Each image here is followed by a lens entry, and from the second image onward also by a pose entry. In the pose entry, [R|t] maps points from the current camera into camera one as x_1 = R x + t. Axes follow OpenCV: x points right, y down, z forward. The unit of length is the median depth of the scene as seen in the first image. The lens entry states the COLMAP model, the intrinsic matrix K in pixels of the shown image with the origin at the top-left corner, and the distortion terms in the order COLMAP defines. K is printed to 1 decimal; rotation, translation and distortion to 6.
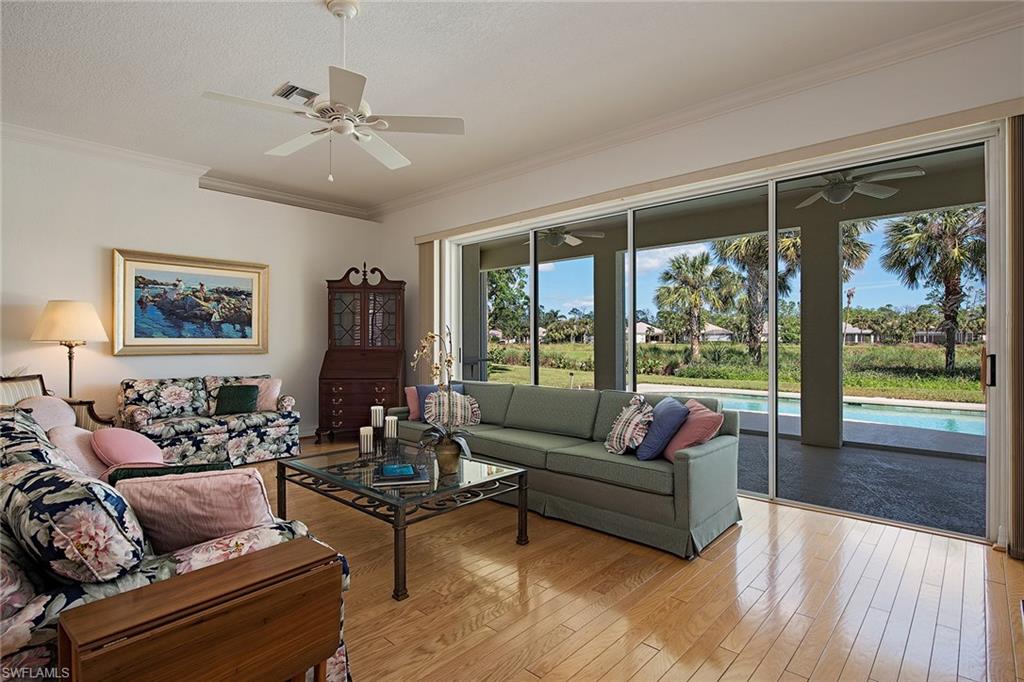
lens RADIAL K [[509.0, 0, 512.0], [0, 509.0, 341.0], [0, 0, 1]] dist [-0.001028, -0.000193]
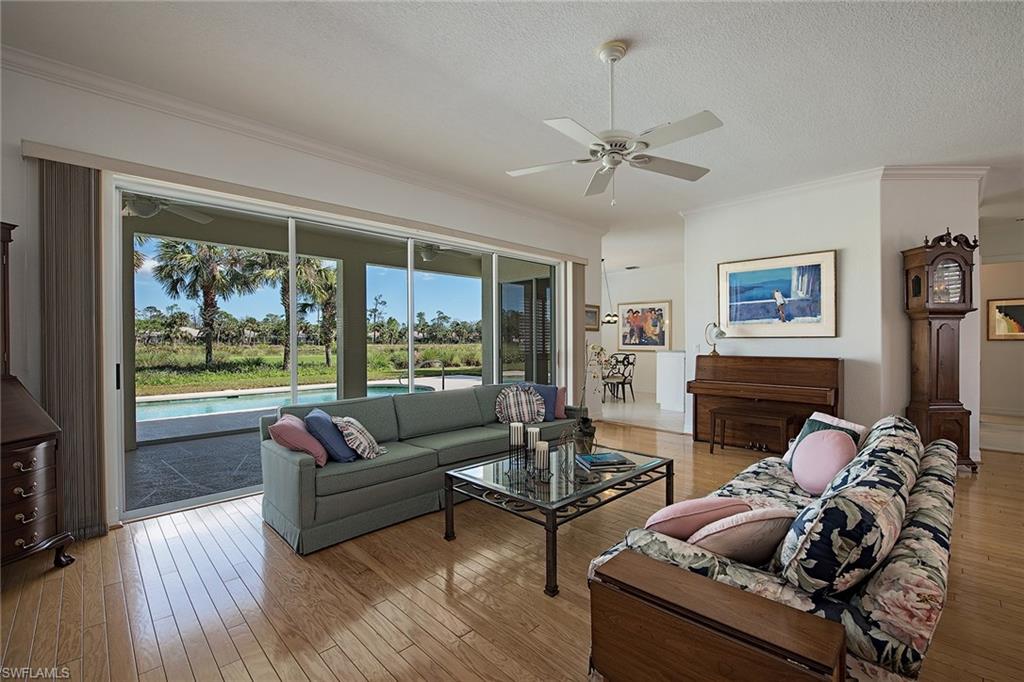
lens RADIAL K [[438.9, 0, 512.0], [0, 438.9, 341.0], [0, 0, 1]] dist [-0.000092, -0.000025]
pose [[0.053906, 0.002195, 0.998544, -0.266128], [-0.000700, 0.999997, -0.002160, -0.004960], [-0.998546, -0.000583, 0.053907, 0.240172]]
